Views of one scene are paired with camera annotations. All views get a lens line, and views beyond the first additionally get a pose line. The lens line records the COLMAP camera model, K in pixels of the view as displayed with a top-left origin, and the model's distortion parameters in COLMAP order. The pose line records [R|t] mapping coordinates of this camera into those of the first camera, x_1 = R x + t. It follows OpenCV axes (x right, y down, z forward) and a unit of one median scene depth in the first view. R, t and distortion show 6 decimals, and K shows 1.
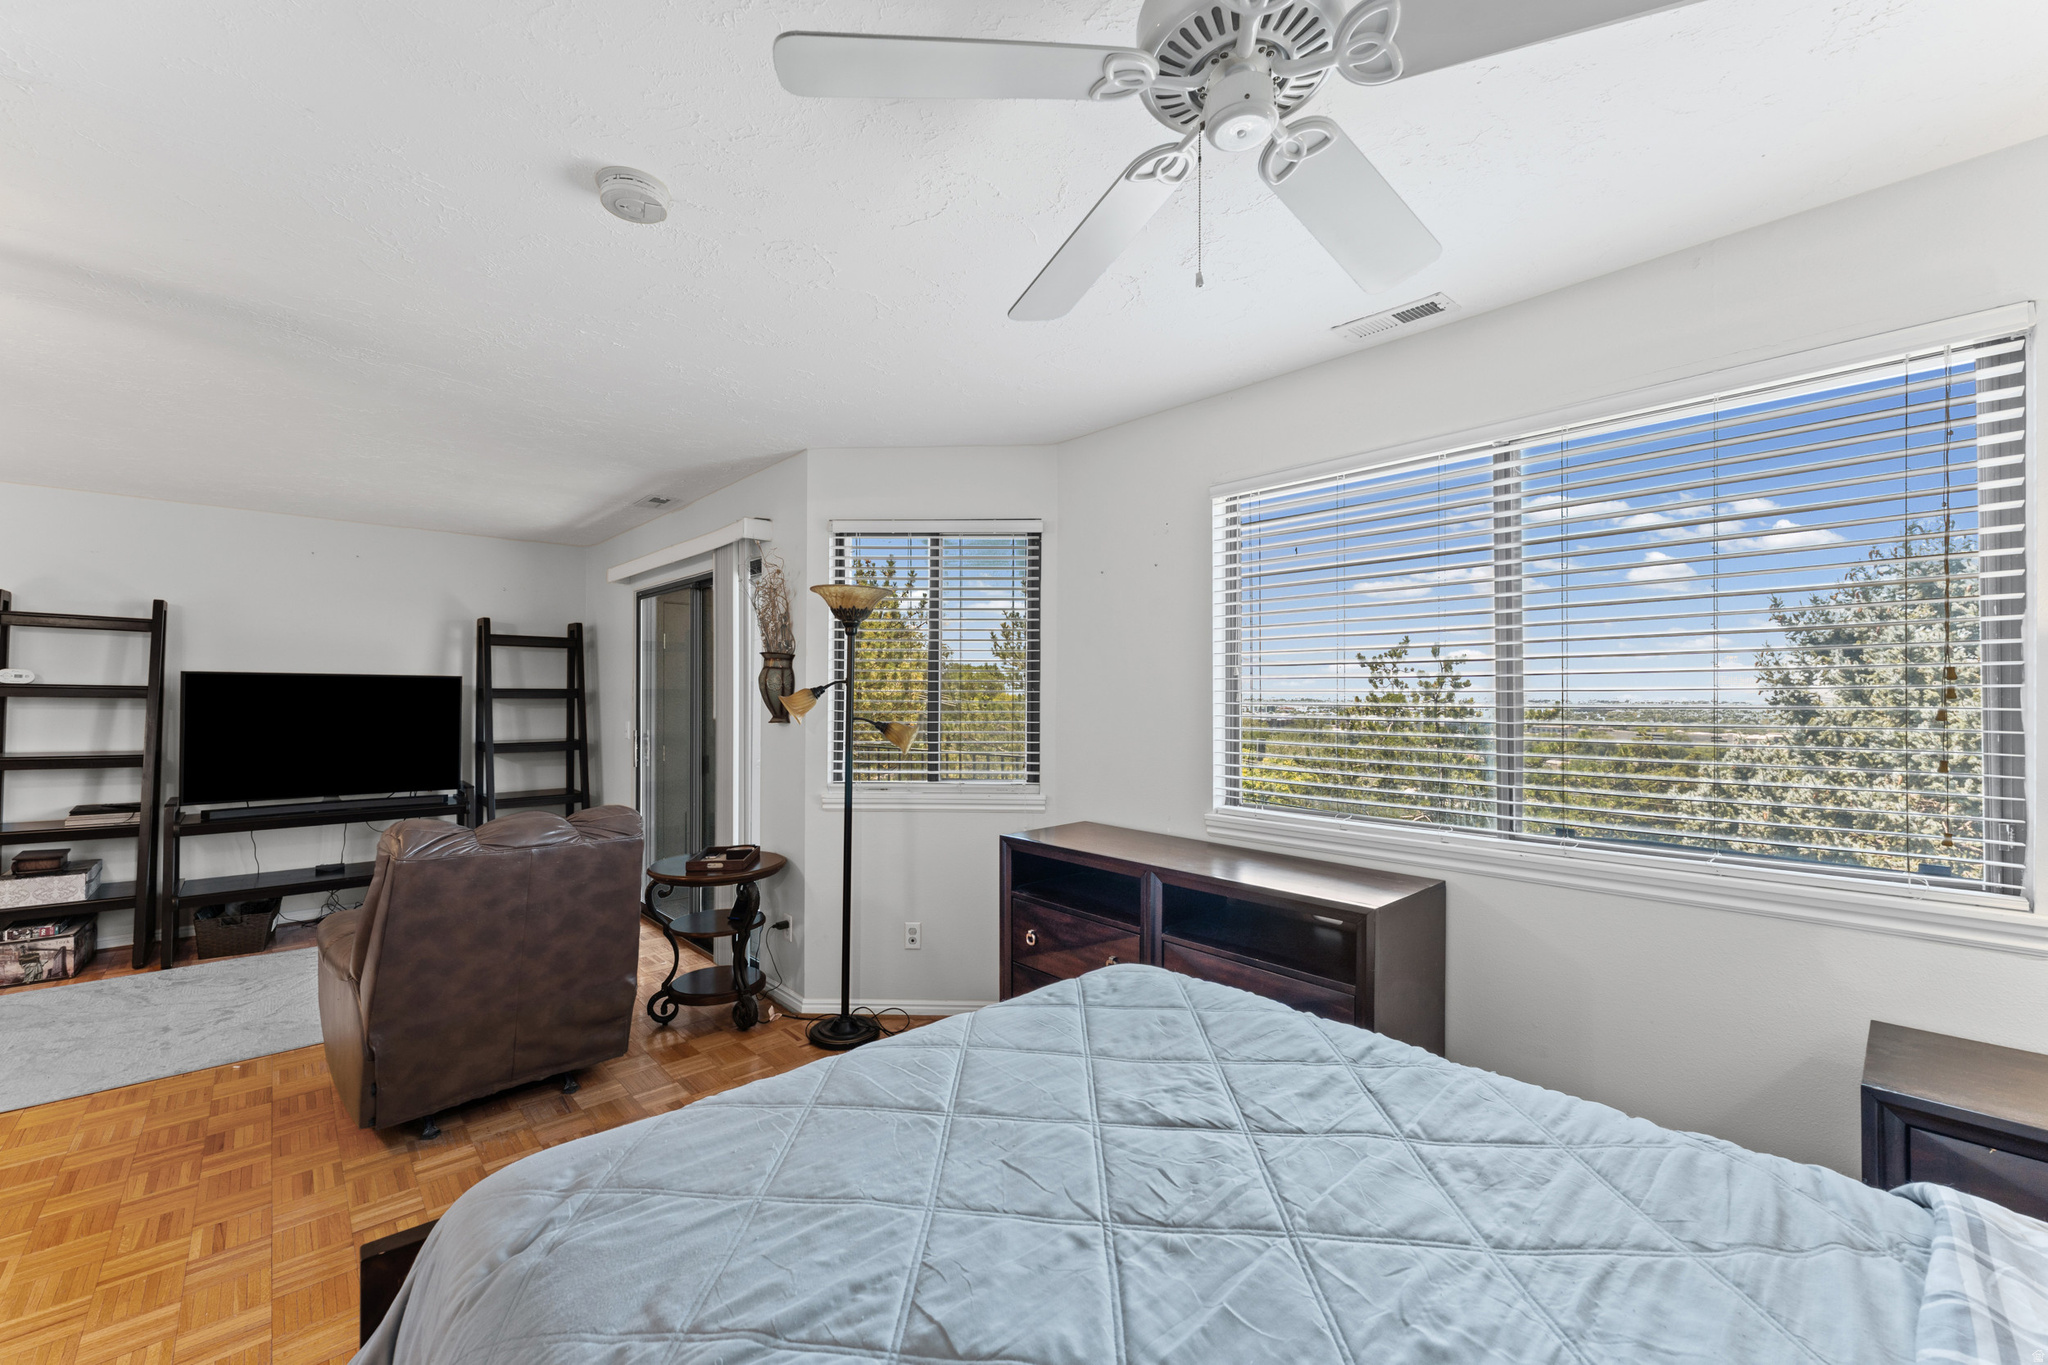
lens RADIAL K [[817.6, 0, 1021.3], [0, 817.6, 687.0], [0, 0, 1]] dist [0.004416, 0.000094]
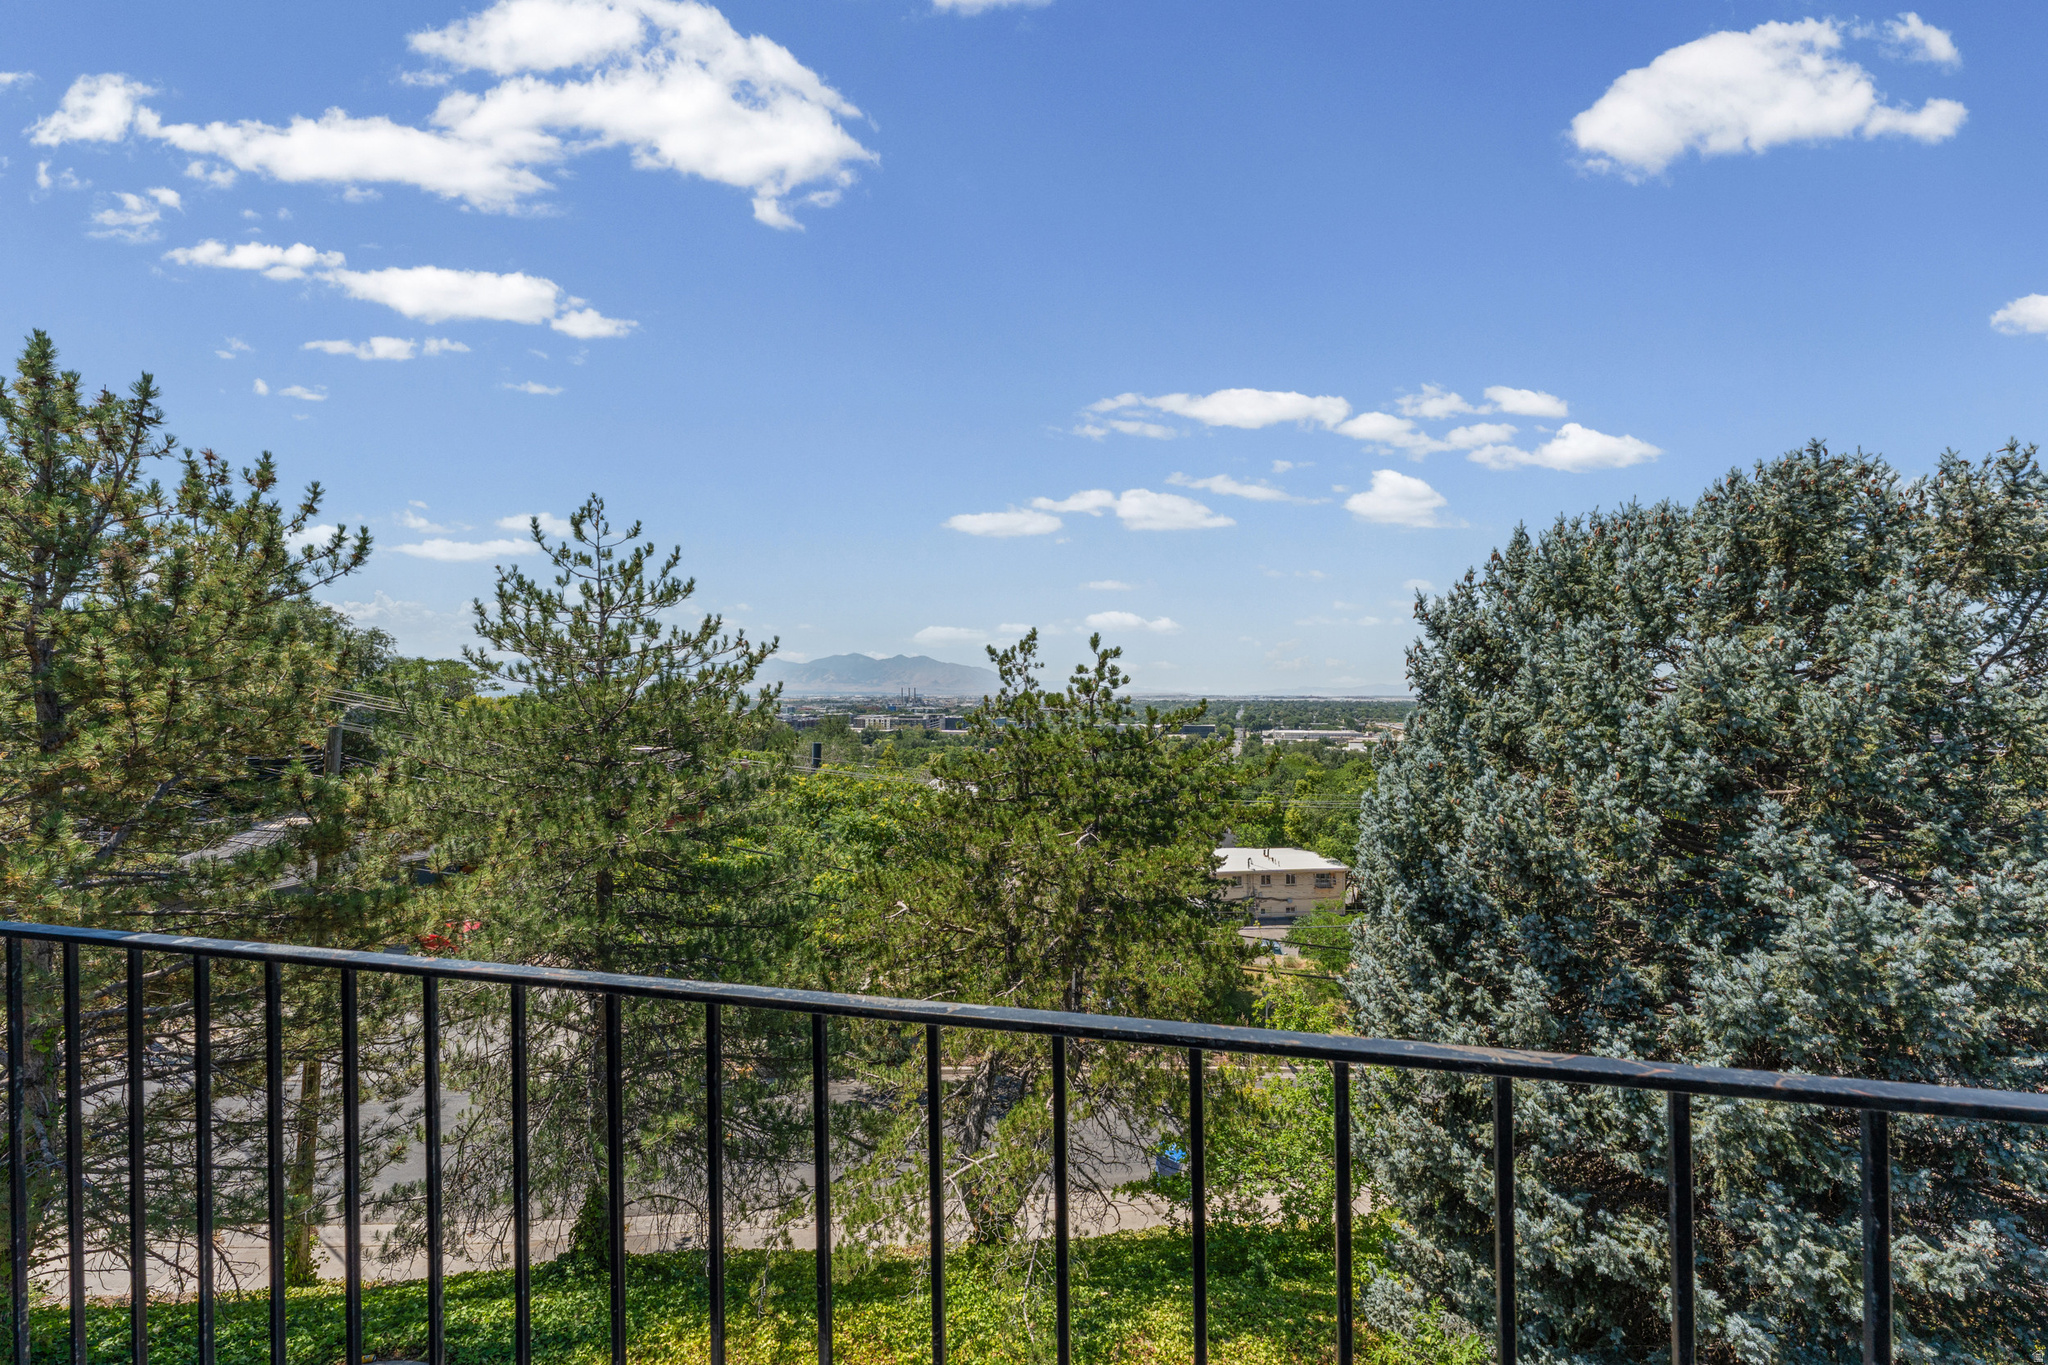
lens RADIAL K [[817.6, 0, 1008.0], [0, 817.6, 691.9], [0, 0, 1]] dist [0.004416, 0.000094]
pose [[0.848281, -0.002764, 0.529539, -0.026284], [0.000998, 0.999993, 0.003621, 0.004810], [-0.529546, -0.002544, 0.848278, 0.262609]]
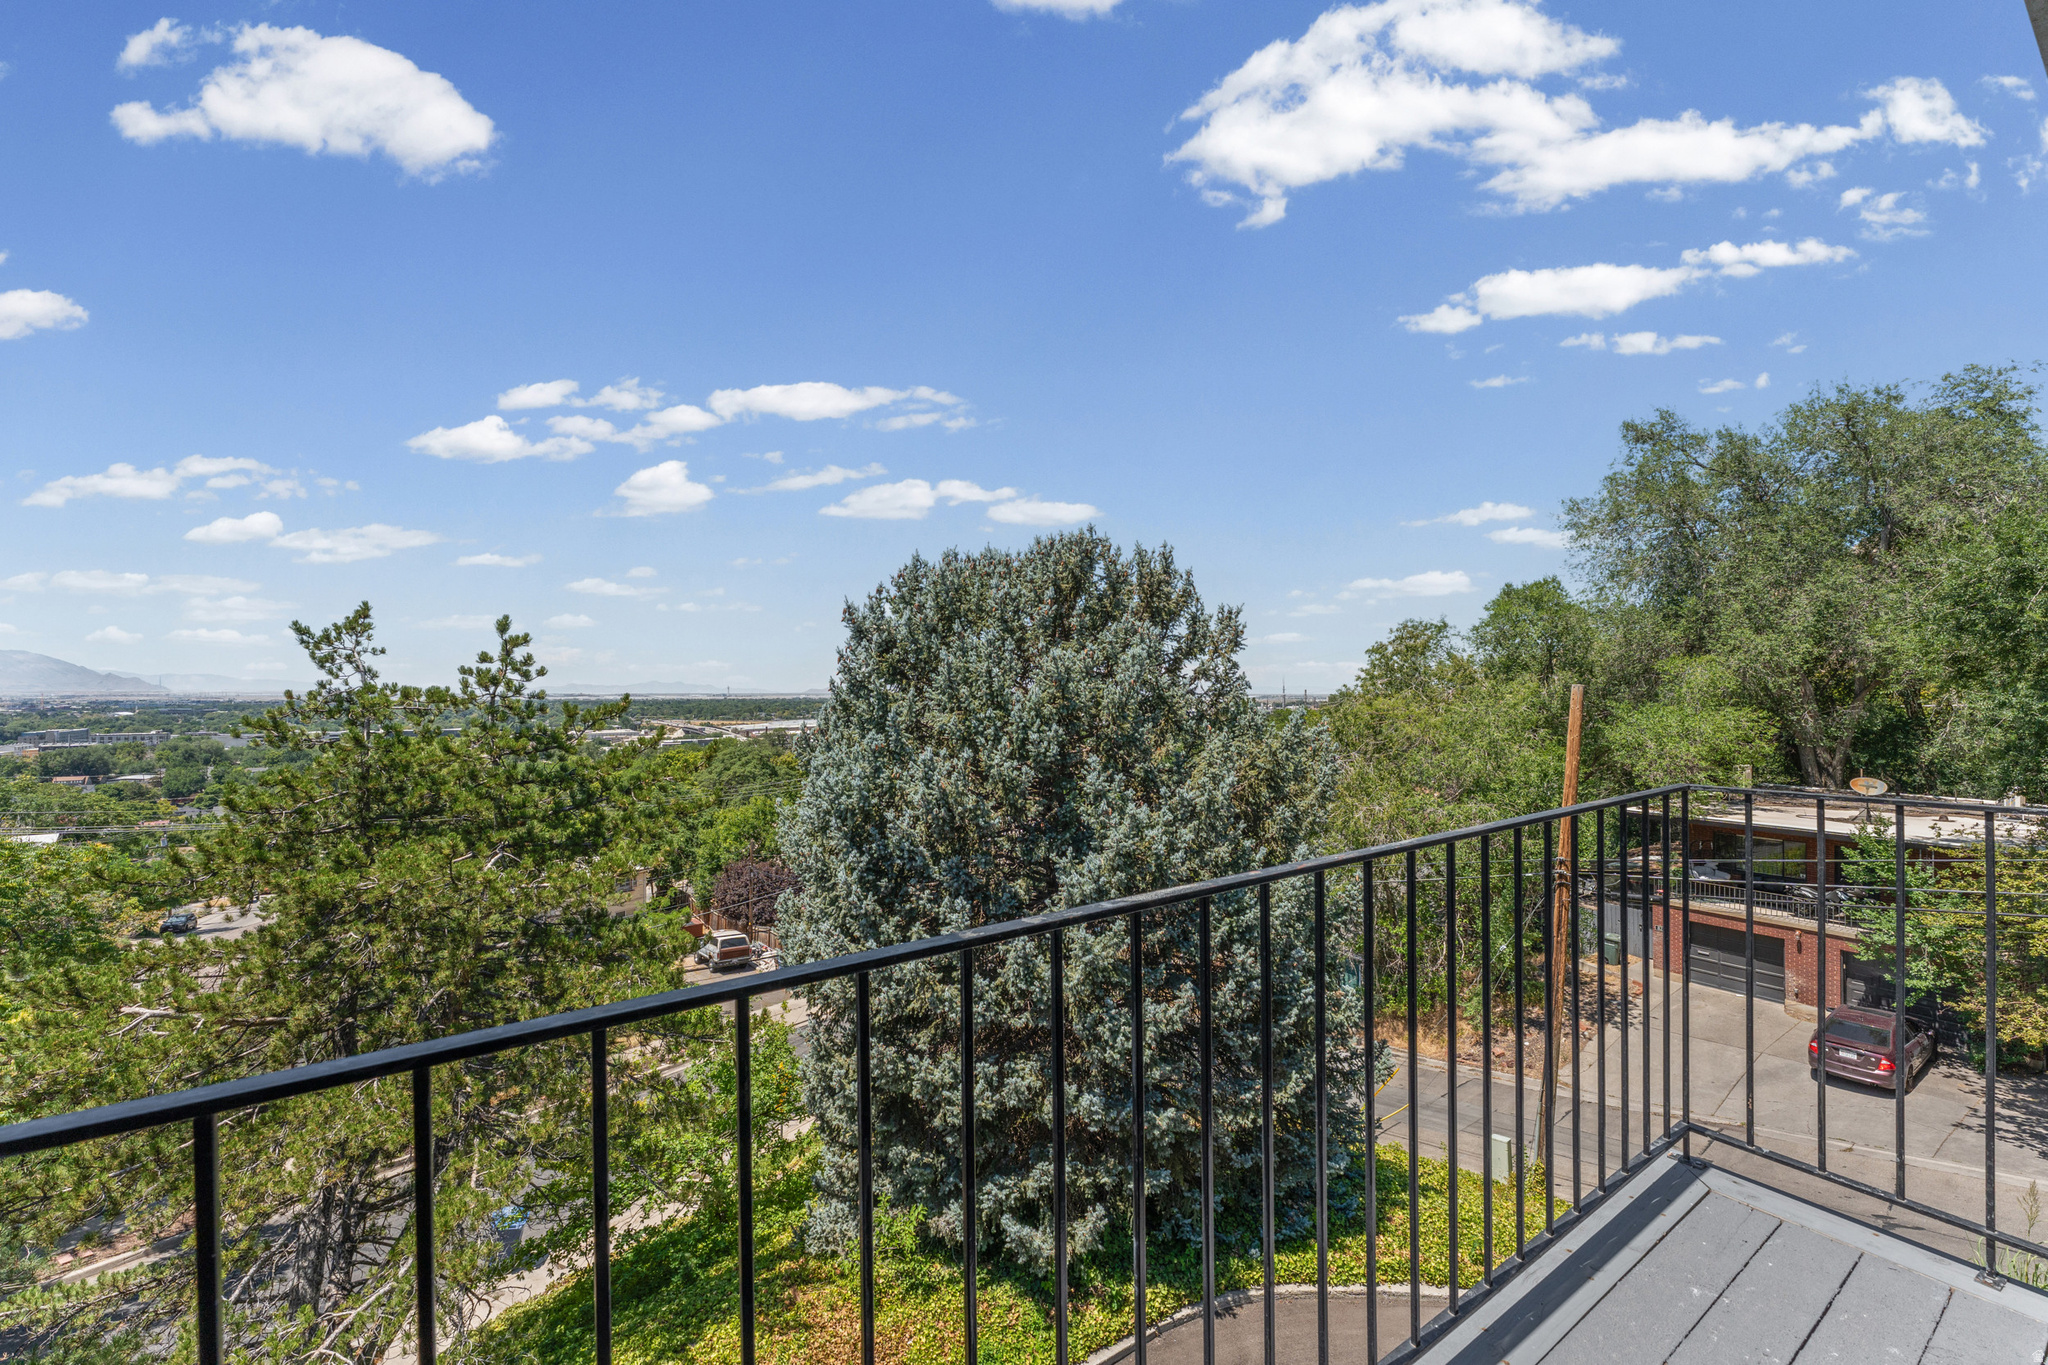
lens RADIAL K [[817.6, 0, 1014.9], [0, 817.6, 688.8], [0, 0, 1]] dist [0.004416, 0.000094]
pose [[0.173559, -0.001925, 0.984822, -0.113140], [-0.001414, 0.999997, 0.002204, 0.008321], [-0.984822, -0.001775, 0.173556, 0.354307]]
